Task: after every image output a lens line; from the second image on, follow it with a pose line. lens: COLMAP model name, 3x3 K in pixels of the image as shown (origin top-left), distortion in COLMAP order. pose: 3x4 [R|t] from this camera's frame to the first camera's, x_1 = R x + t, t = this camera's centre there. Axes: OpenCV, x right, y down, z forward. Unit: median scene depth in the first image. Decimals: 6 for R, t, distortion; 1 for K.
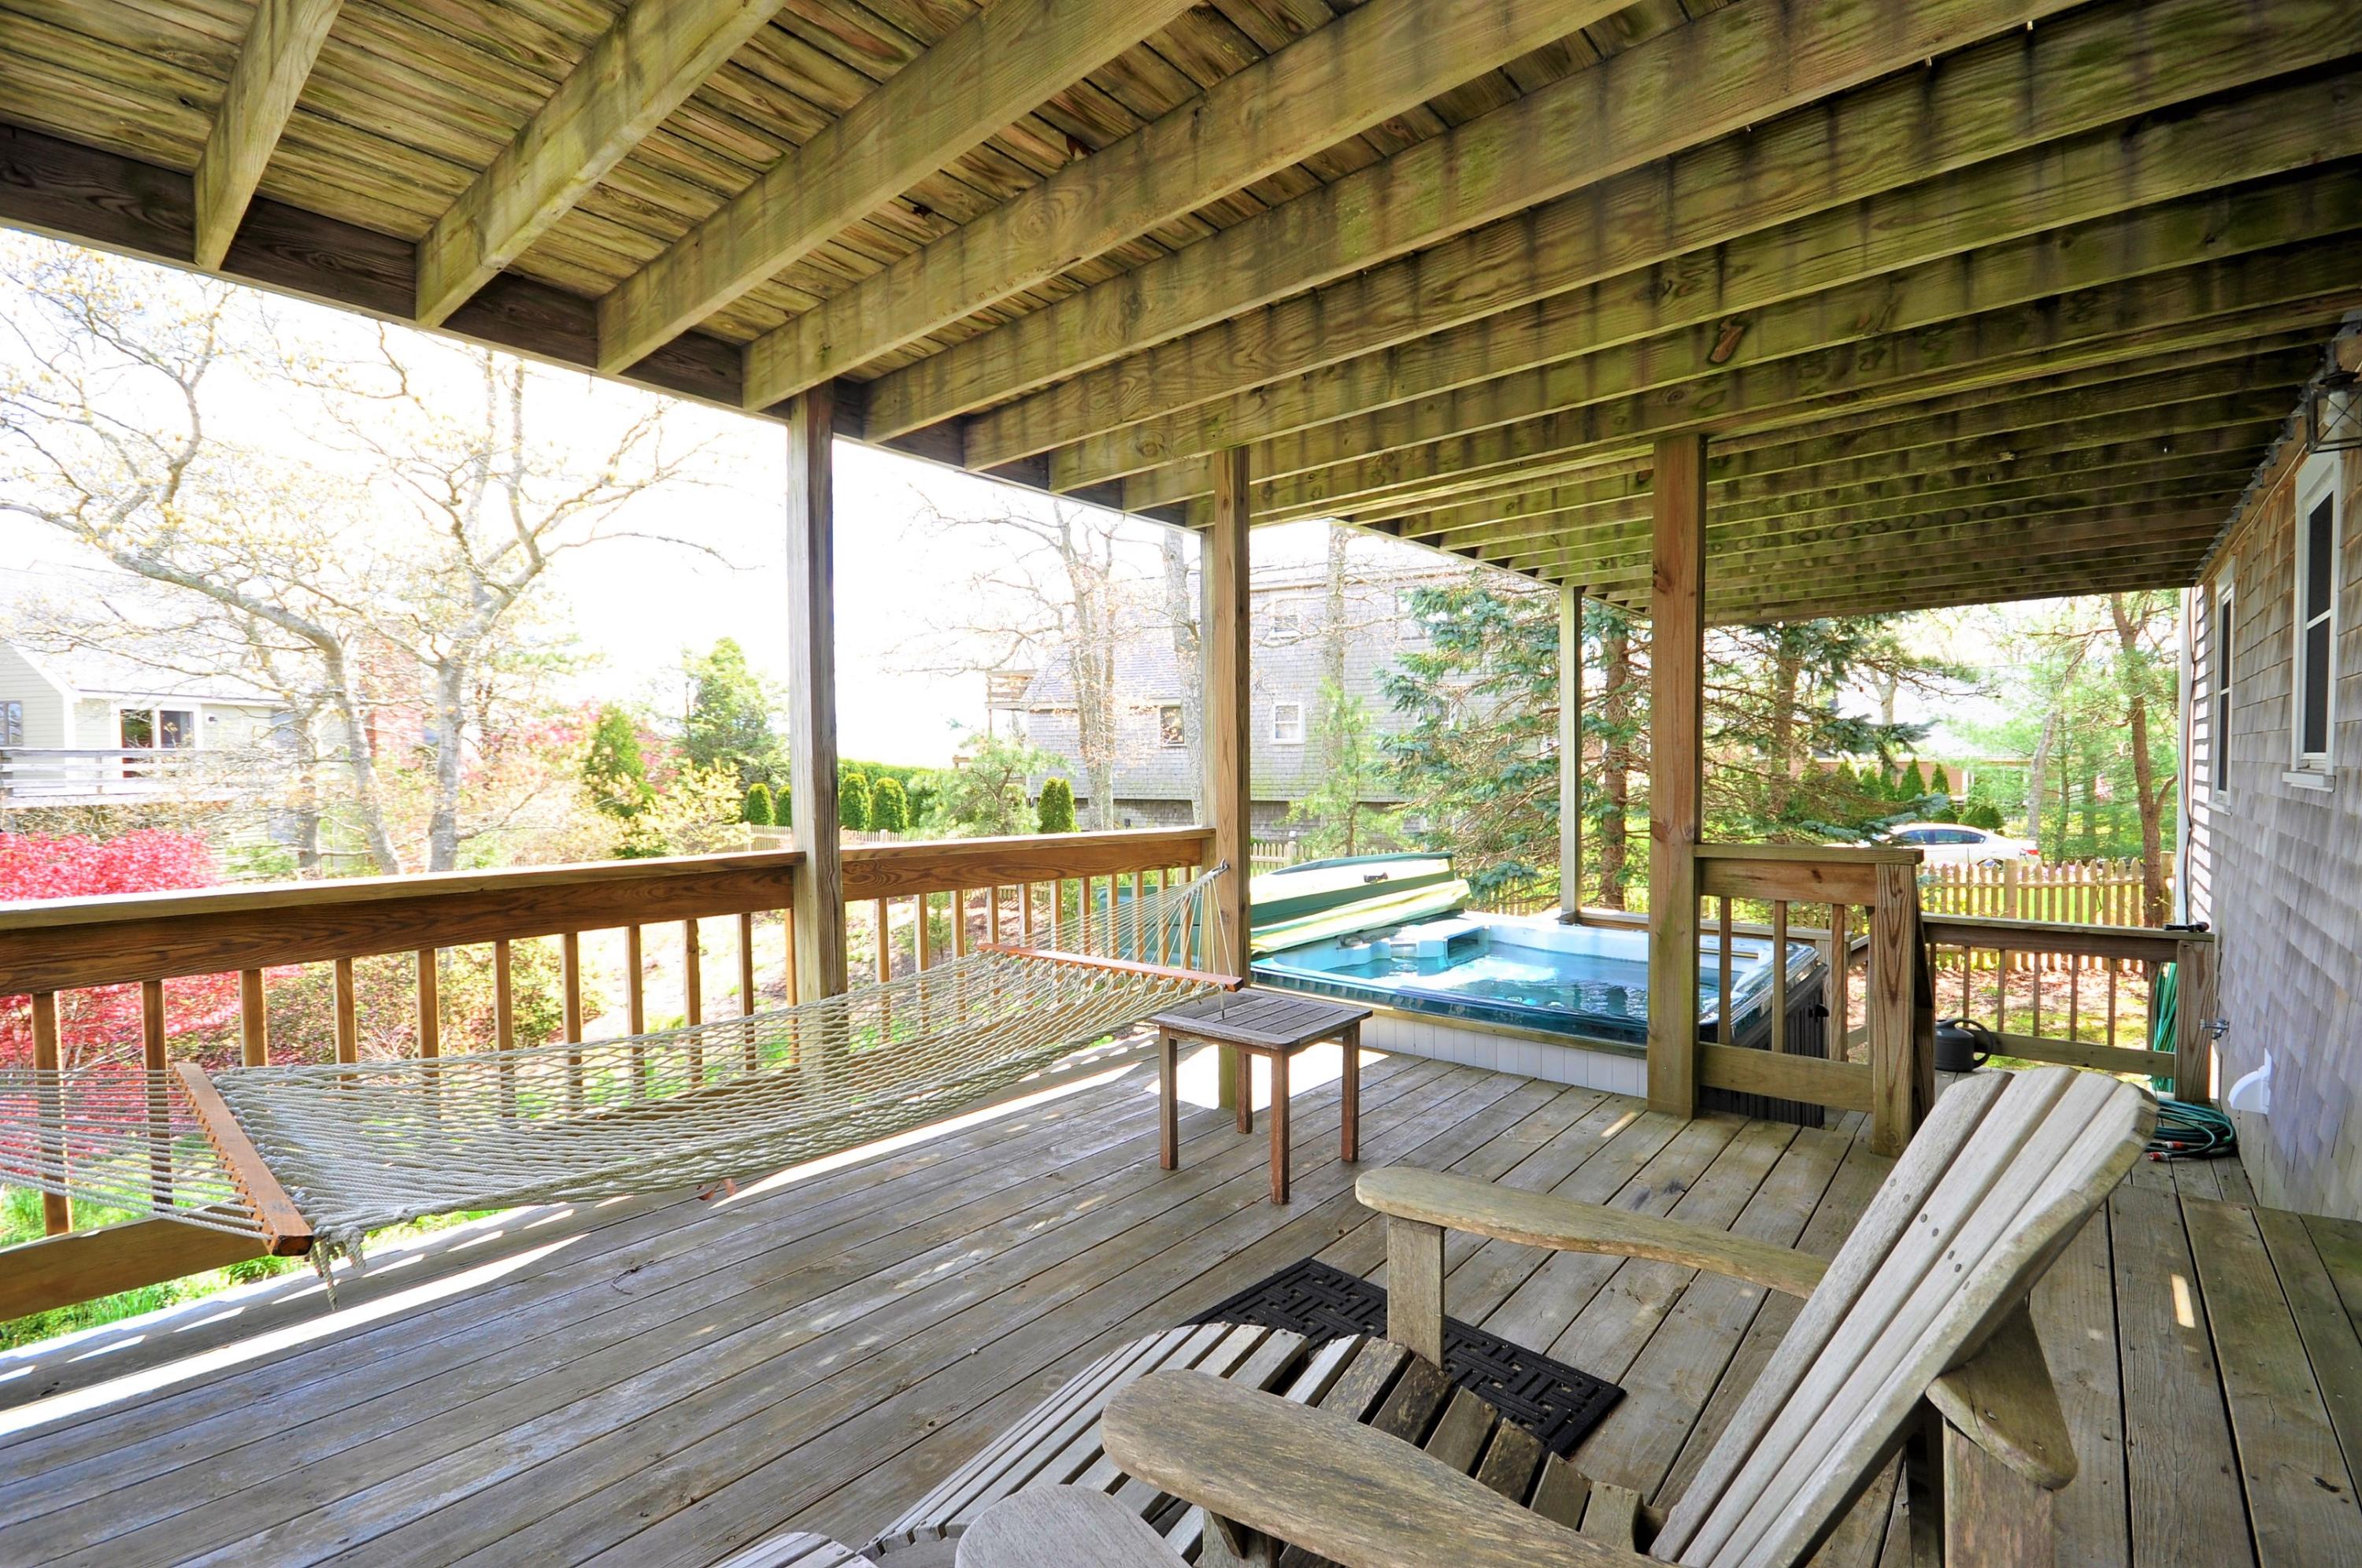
lens RADIAL K [[1043.7, 0, 1179.5], [0, 1043.7, 793.0], [0, 0, 1]] dist [-0.001785, -0.000017]
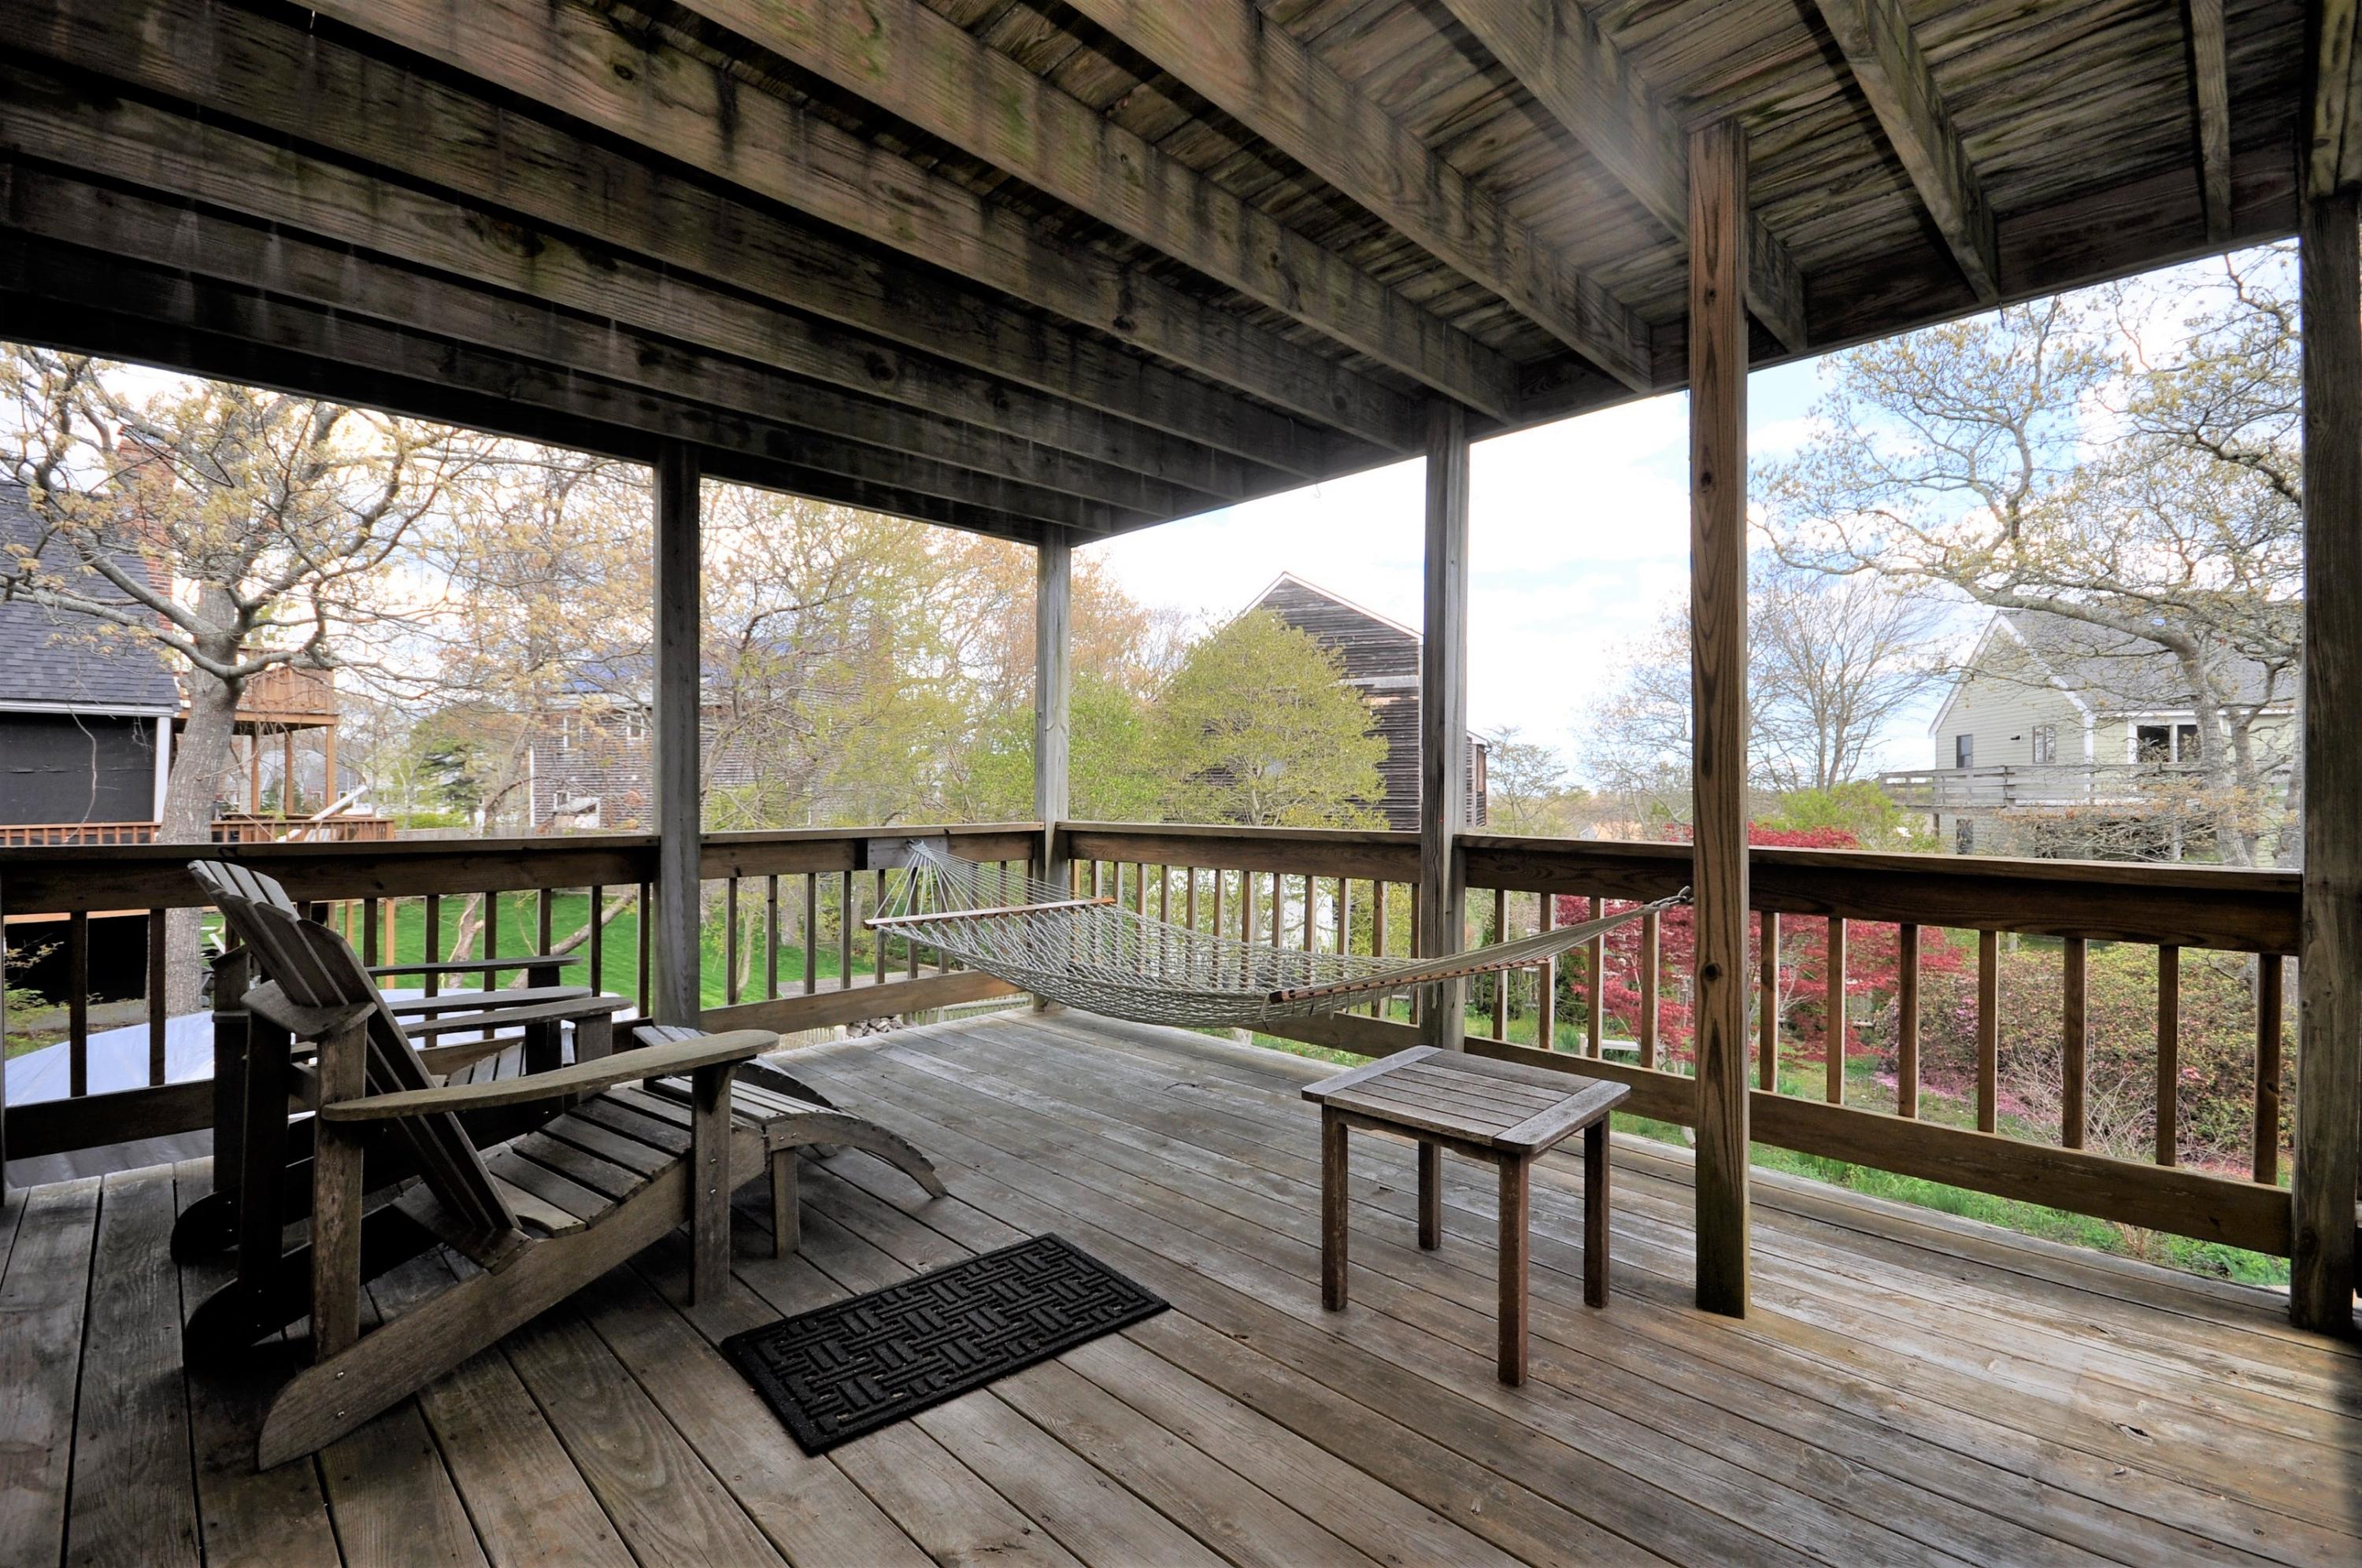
lens RADIAL K [[1043.7, 0, 1179.5], [0, 1043.7, 793.0], [0, 0, 1]] dist [-0.001785, -0.000017]
pose [[-0.080404, 0.009456, -0.996718, 0.968394], [-0.025718, 0.999602, 0.011558, 0.010245], [0.996431, 0.026563, -0.080128, 1.051205]]
